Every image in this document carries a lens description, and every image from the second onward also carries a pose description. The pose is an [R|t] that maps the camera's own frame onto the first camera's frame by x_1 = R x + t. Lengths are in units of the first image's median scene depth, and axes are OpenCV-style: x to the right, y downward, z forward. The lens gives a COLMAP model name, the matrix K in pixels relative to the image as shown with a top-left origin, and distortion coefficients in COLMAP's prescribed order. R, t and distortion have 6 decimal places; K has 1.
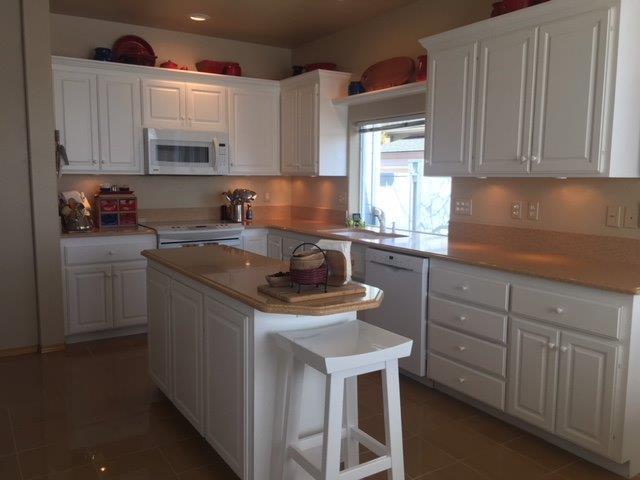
lens RADIAL K [[548.6, 0, 320.0], [0, 548.6, 240.0], [0, 0, 1]] dist [0.049442, -0.006436]
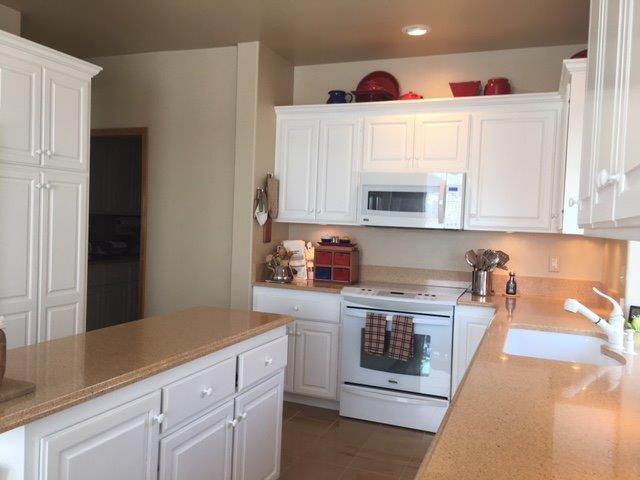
lens RADIAL K [[548.6, 0, 320.0], [0, 548.6, 240.0], [0, 0, 1]] dist [0.049442, -0.006436]
pose [[0.577844, 0.044822, -0.814916, 0.355327], [-0.130183, 0.990769, -0.037817, -0.056329], [0.805698, 0.127940, 0.578344, 0.463035]]
